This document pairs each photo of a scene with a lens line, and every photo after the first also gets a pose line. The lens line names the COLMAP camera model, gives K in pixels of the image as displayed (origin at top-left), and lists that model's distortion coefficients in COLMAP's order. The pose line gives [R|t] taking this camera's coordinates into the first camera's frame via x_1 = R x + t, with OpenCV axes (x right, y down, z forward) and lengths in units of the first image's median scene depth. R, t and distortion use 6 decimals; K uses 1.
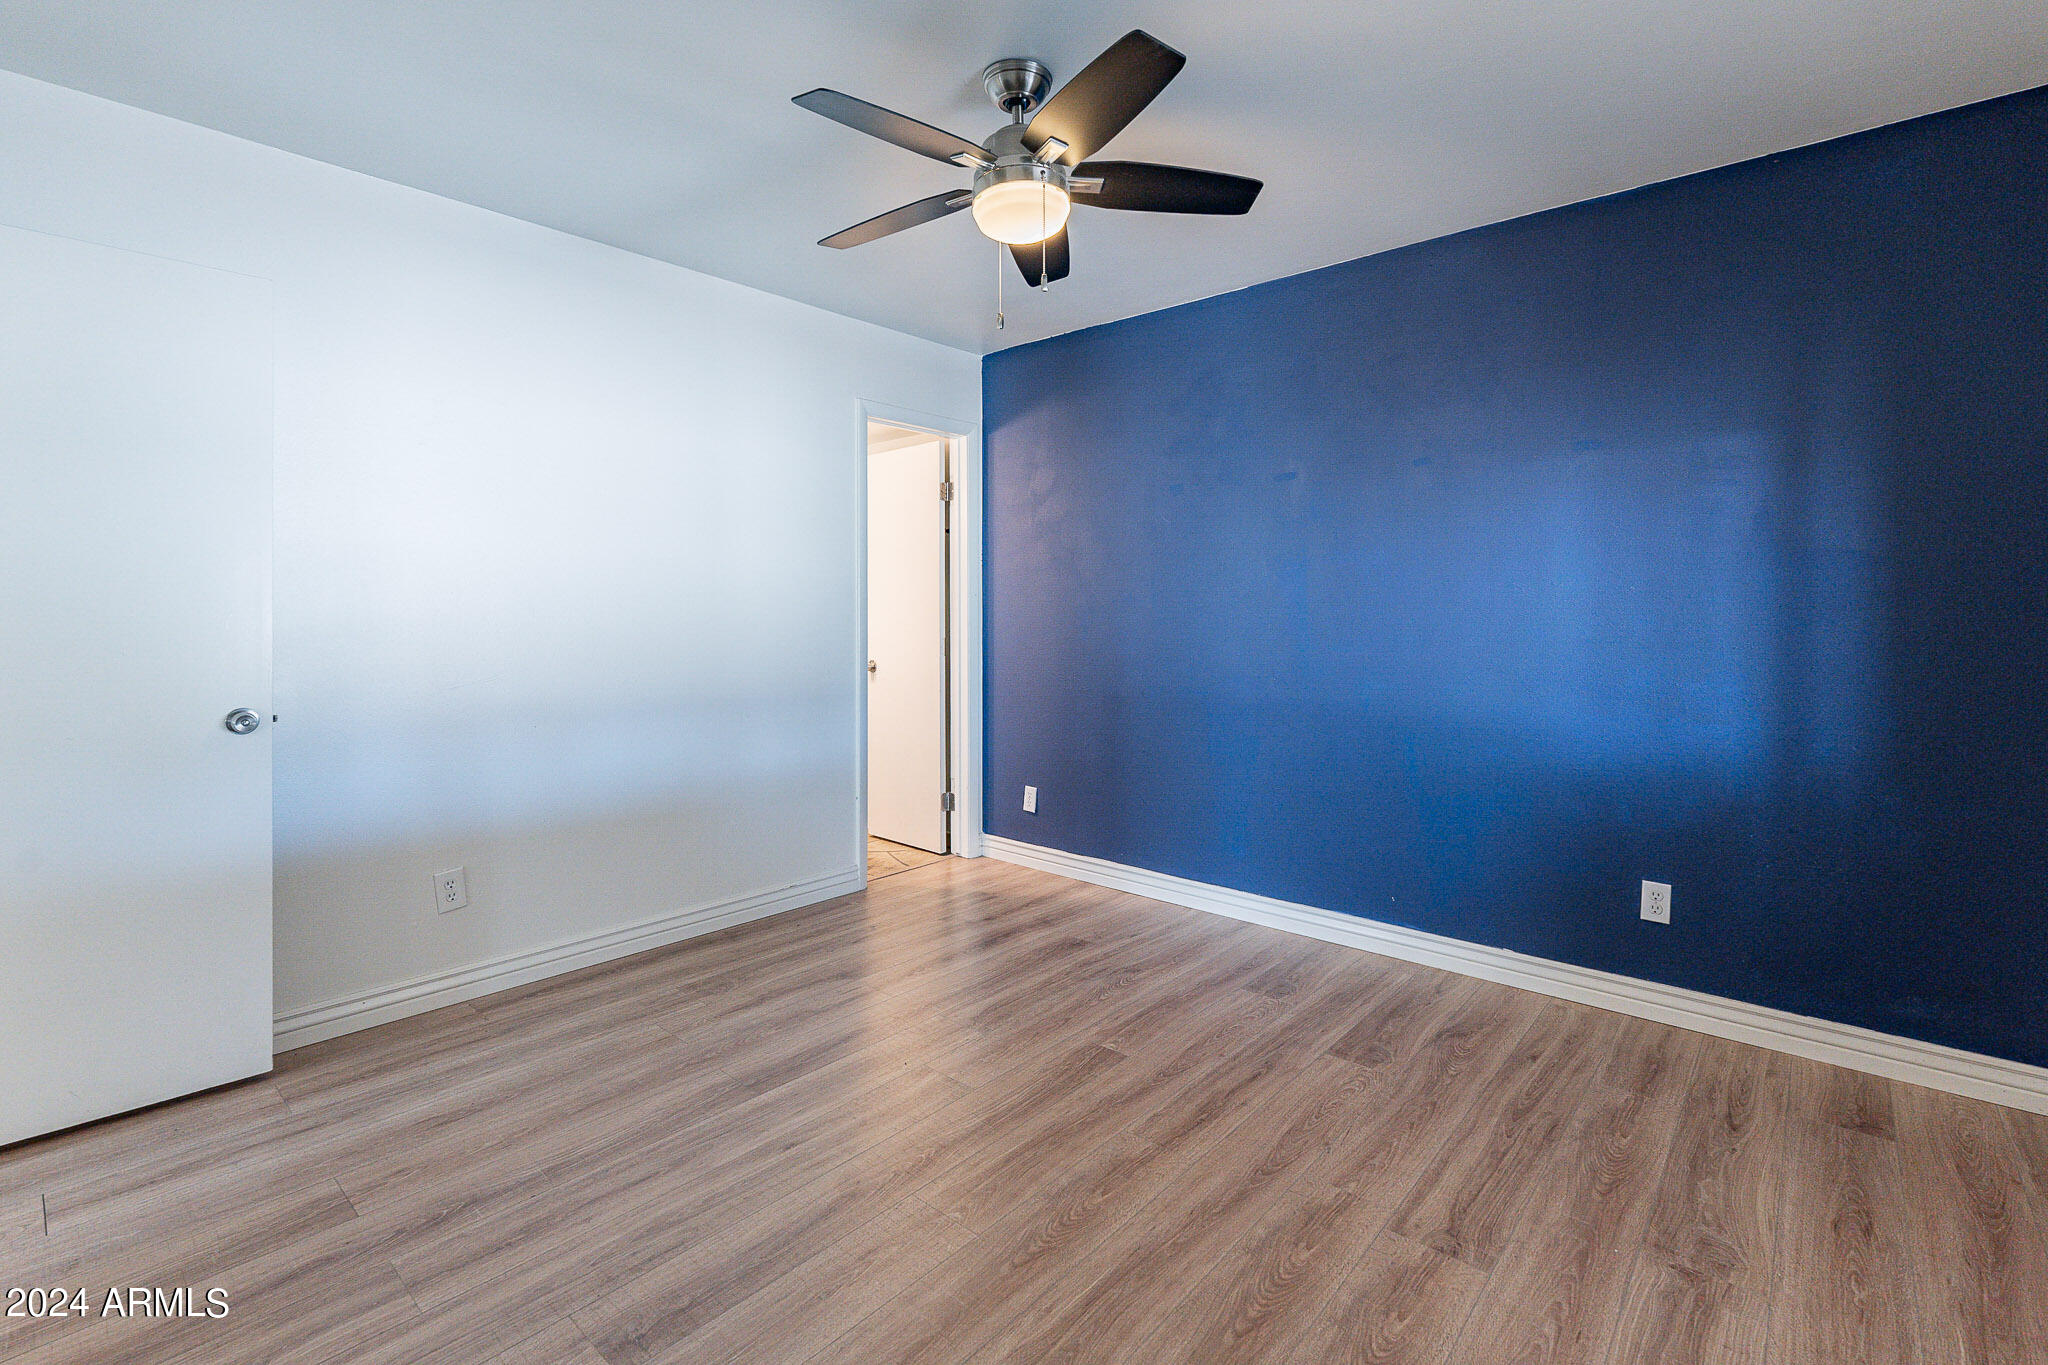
lens RADIAL K [[929.7, 0, 1010.8], [0, 929.7, 602.0], [0, 0, 1]] dist [-0.002048, -0.000347]
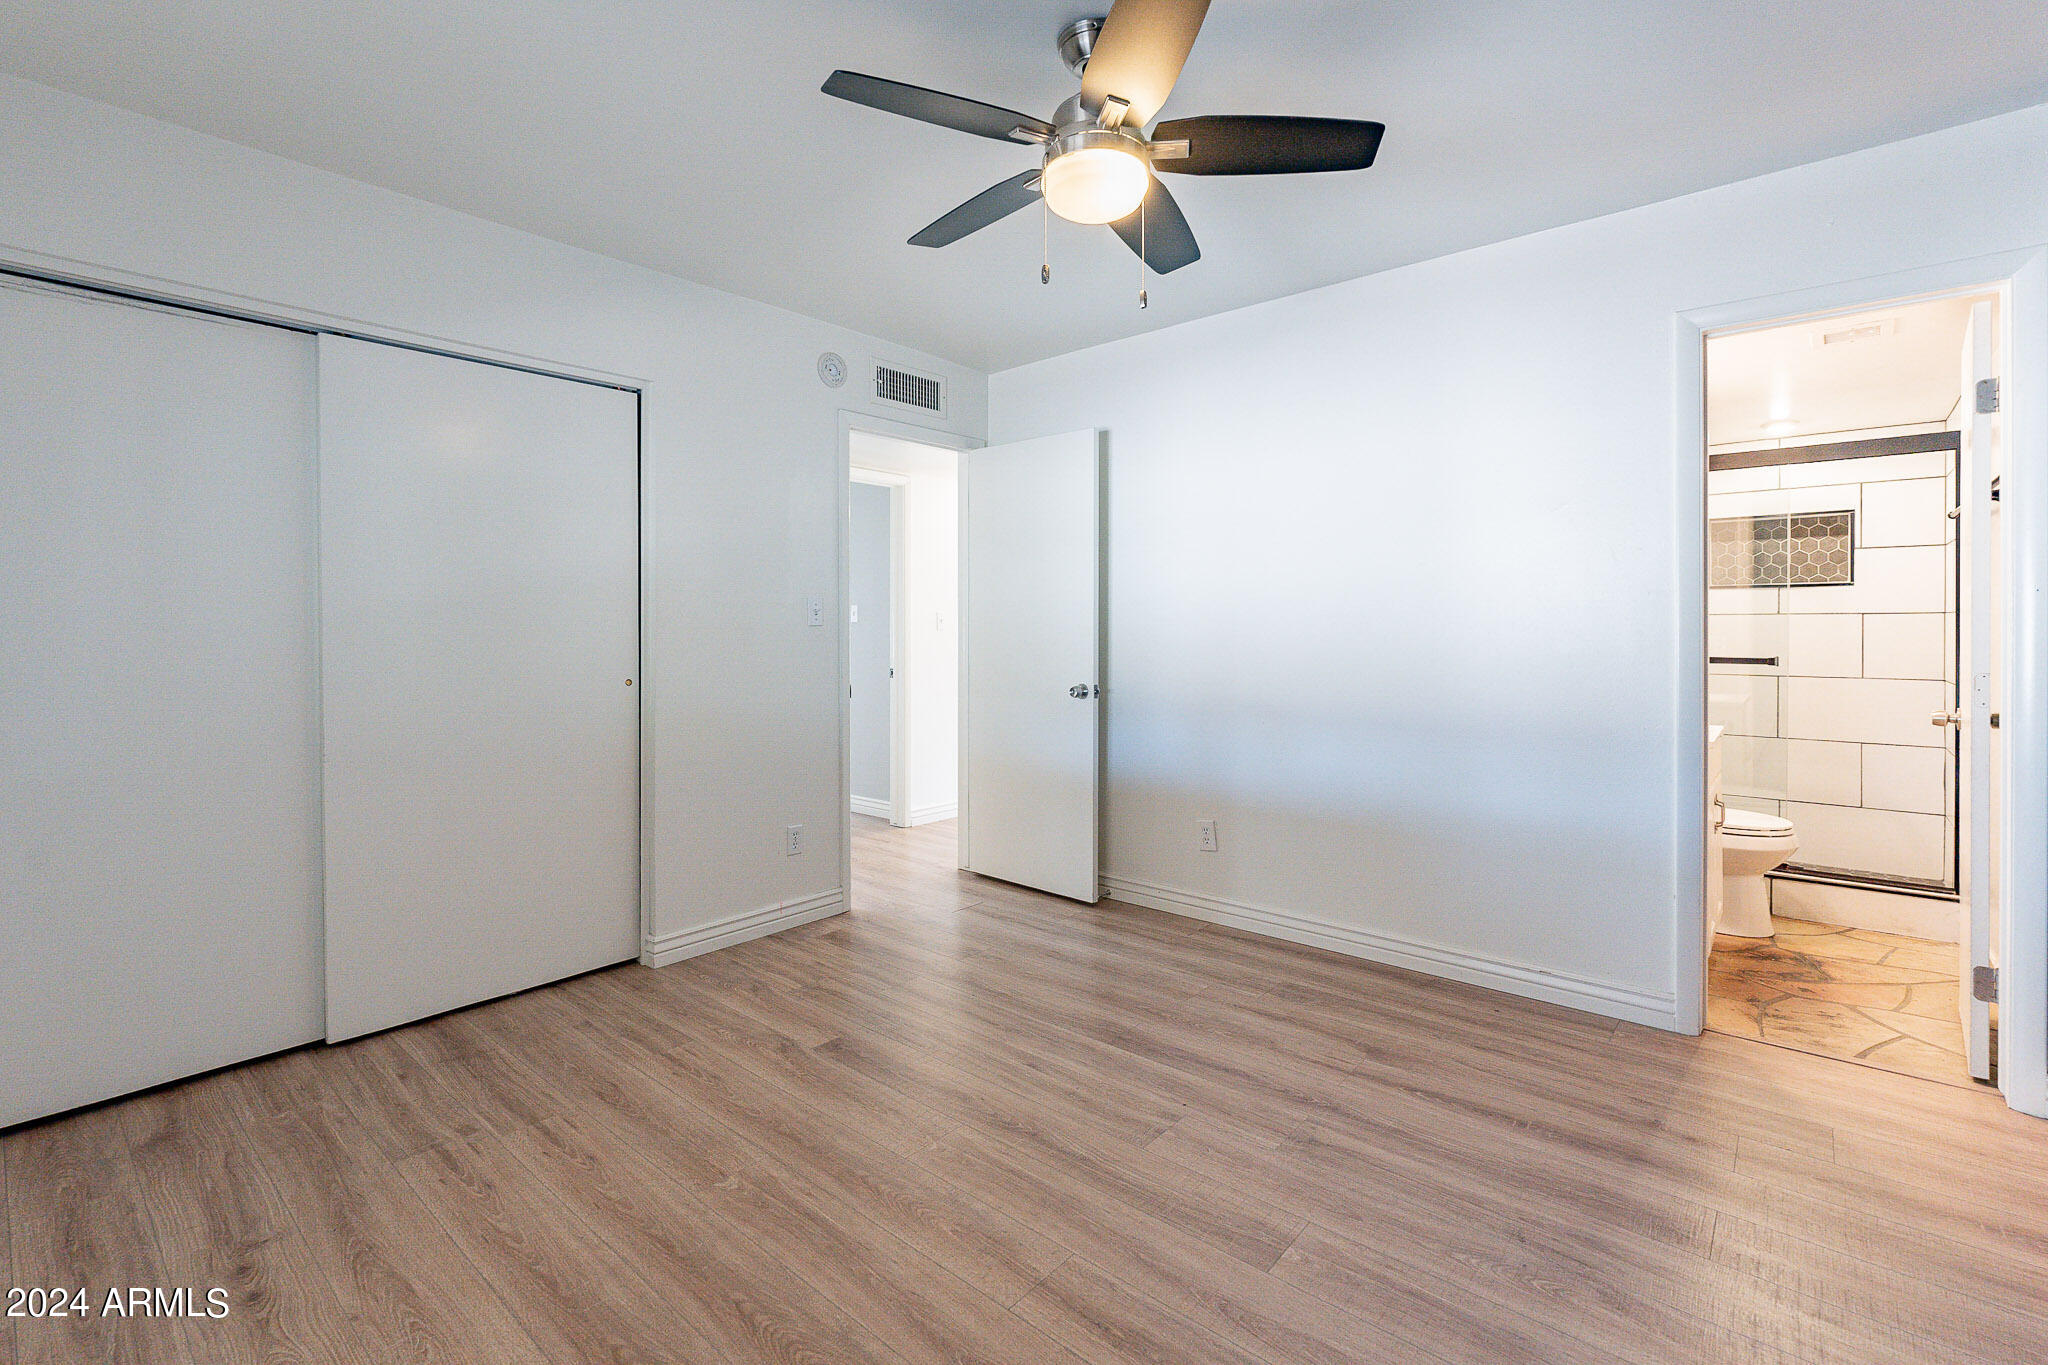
lens RADIAL K [[913.0, 0, 1017.7], [0, 913.0, 624.0], [0, 0, 1]] dist [-0.006575, 0.000034]
pose [[0.014789, -0.001236, -0.999890, 0.822305], [0.011830, 0.999929, -0.001061, 0.005334], [0.999821, -0.011813, 0.014803, 0.830637]]
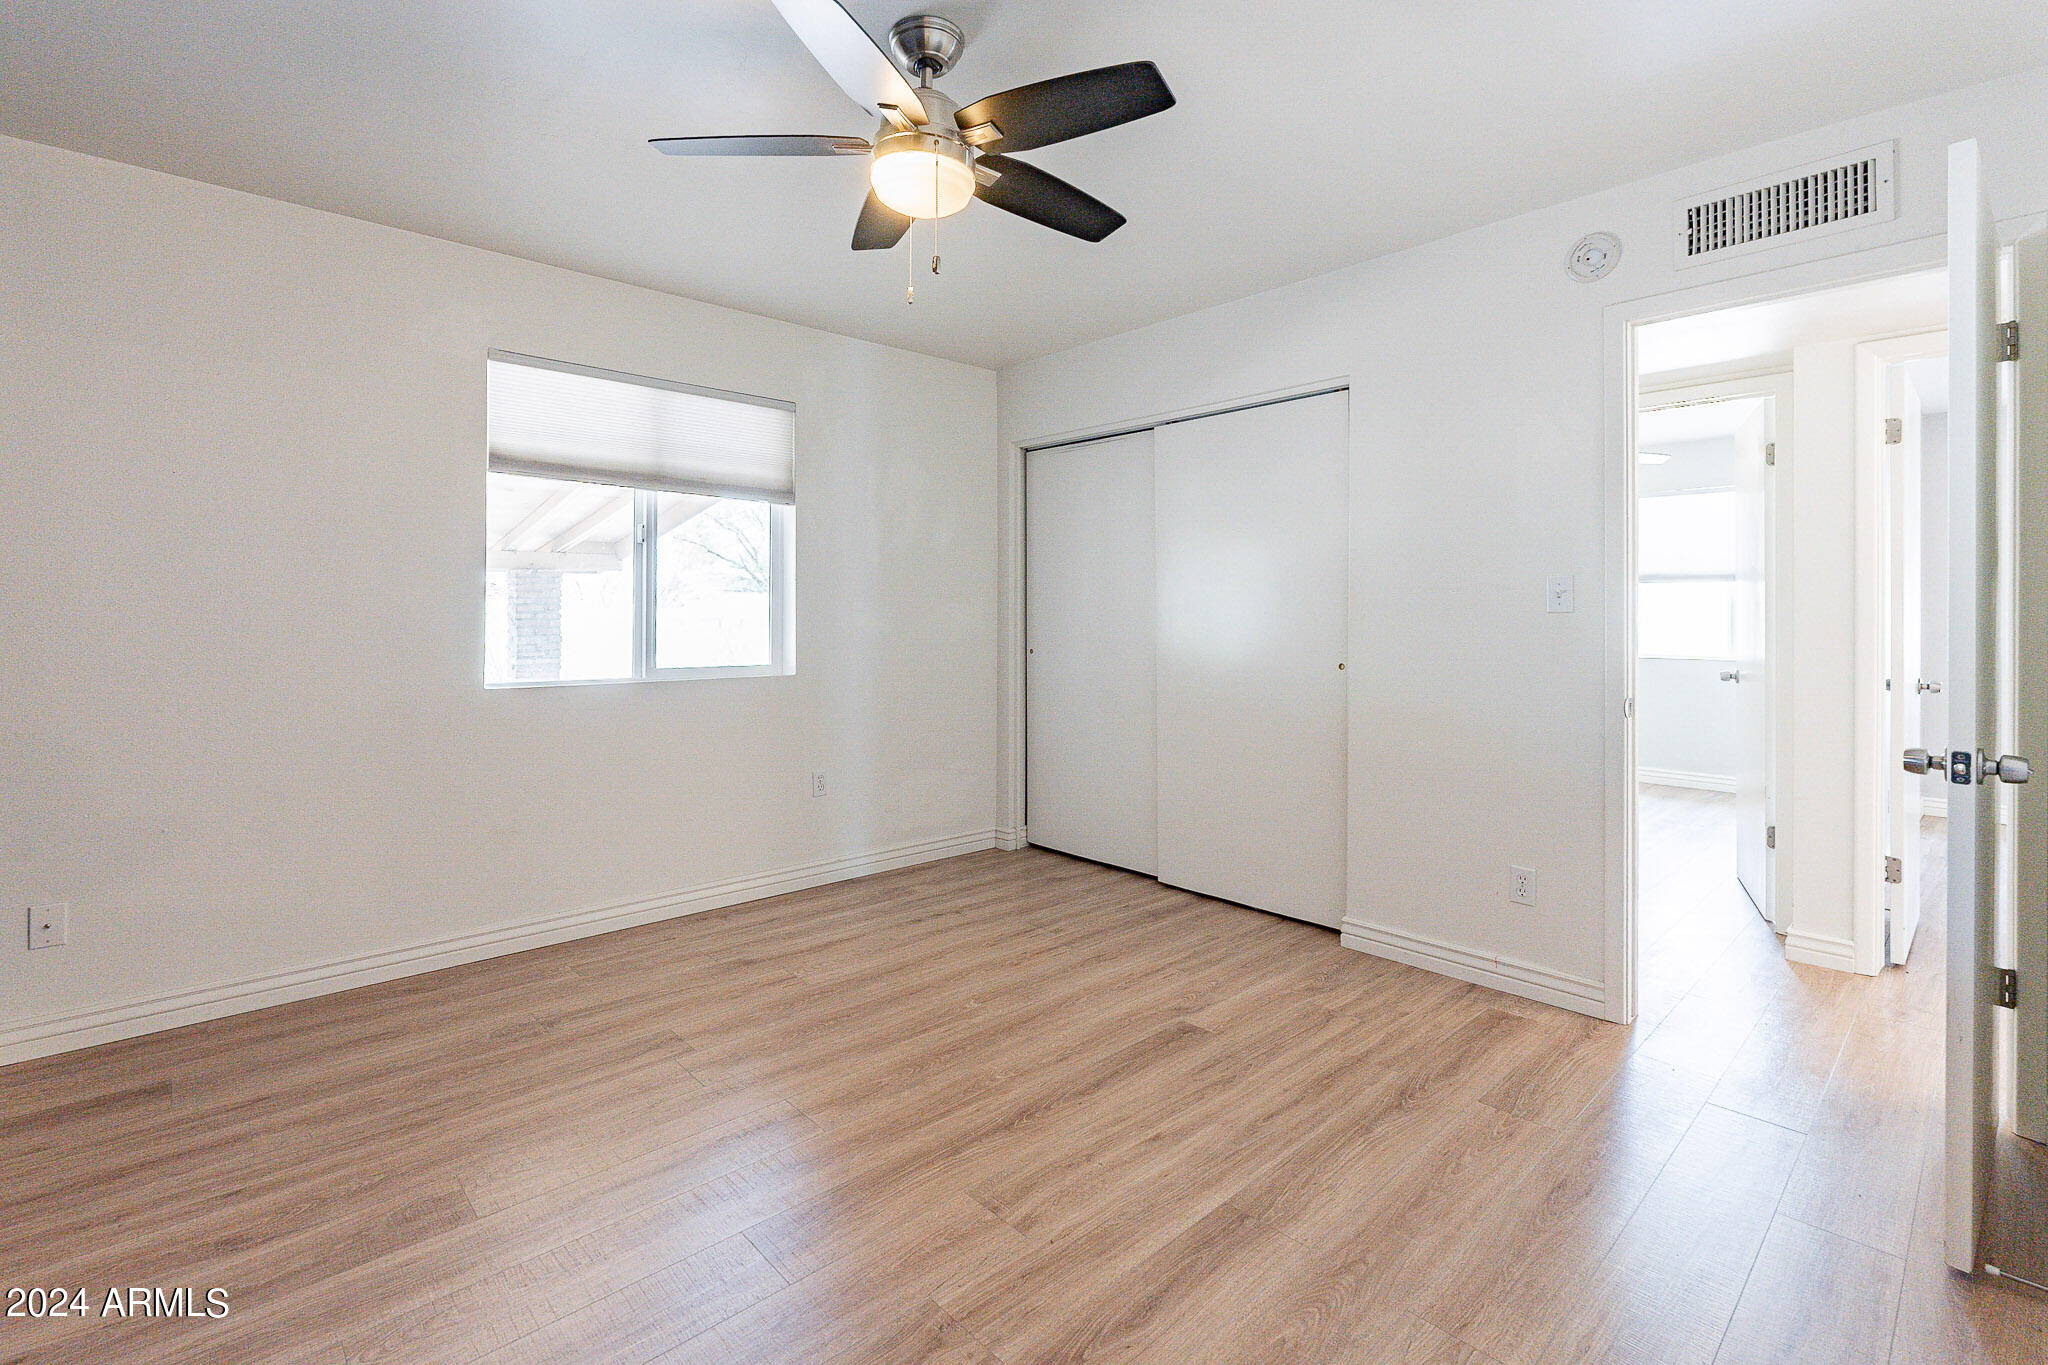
lens RADIAL K [[913.0, 0, 1017.7], [0, 913.0, 624.0], [0, 0, 1]] dist [-0.006575, 0.000034]
pose [[-0.995780, -0.003168, 0.091722, -0.151483], [-0.003458, 0.999990, -0.003003, 0.021623], [-0.091711, -0.003308, -0.995780, 1.722828]]
